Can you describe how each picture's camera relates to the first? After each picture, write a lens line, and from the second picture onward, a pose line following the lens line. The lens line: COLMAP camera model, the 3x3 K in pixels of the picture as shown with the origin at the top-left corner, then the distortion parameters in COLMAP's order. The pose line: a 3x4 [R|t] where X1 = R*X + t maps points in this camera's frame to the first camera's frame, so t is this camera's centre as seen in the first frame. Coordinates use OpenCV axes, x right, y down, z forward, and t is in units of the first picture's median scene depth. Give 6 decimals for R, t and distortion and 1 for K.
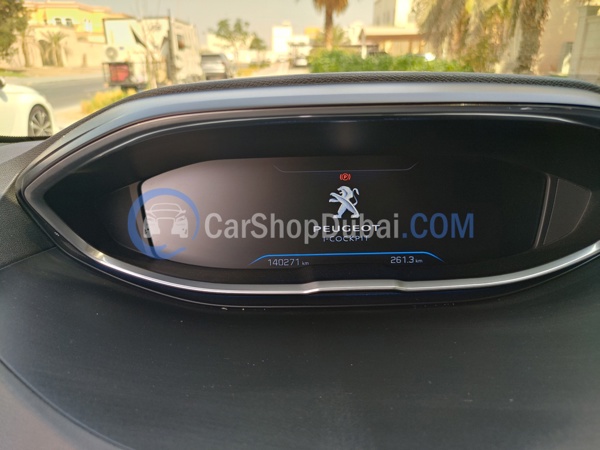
lens RADIAL K [[469.9, 0, 300.0], [0, 469.9, 225.0], [0, 0, 1]] dist [0.010415, -0.001189]
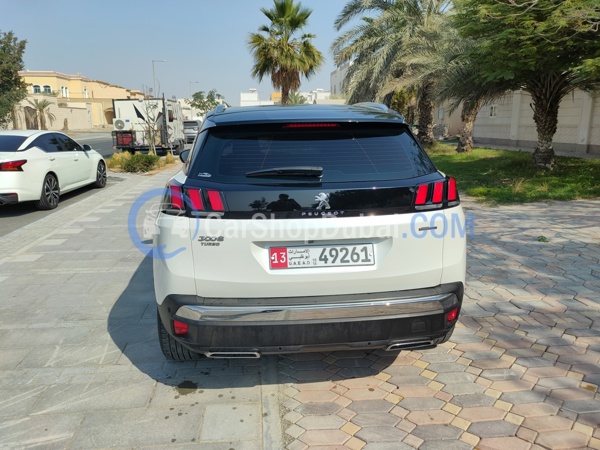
lens RADIAL K [[469.9, 0, 300.0], [0, 469.9, 225.0], [0, 0, 1]] dist [0.010415, -0.001189]
pose [[0.997711, -0.017829, 0.065229, 0.013321], [0.025477, 0.992642, -0.118373, 0.060166], [-0.062638, 0.119764, 0.990824, -0.214899]]
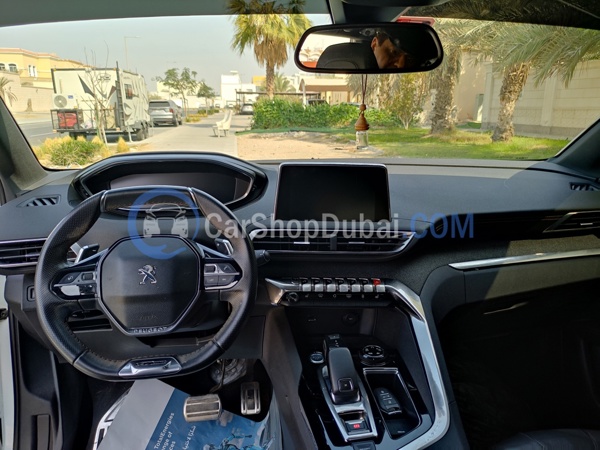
lens RADIAL K [[457.6, 0, 309.1], [0, 457.6, 235.0], [0, 0, 1]] dist [0.001476, -0.001151]
pose [[0.992110, -0.026232, 0.122593, 0.010931], [0.033833, 0.997605, -0.060332, 0.008264], [-0.120717, 0.064004, 0.990621, -0.038119]]
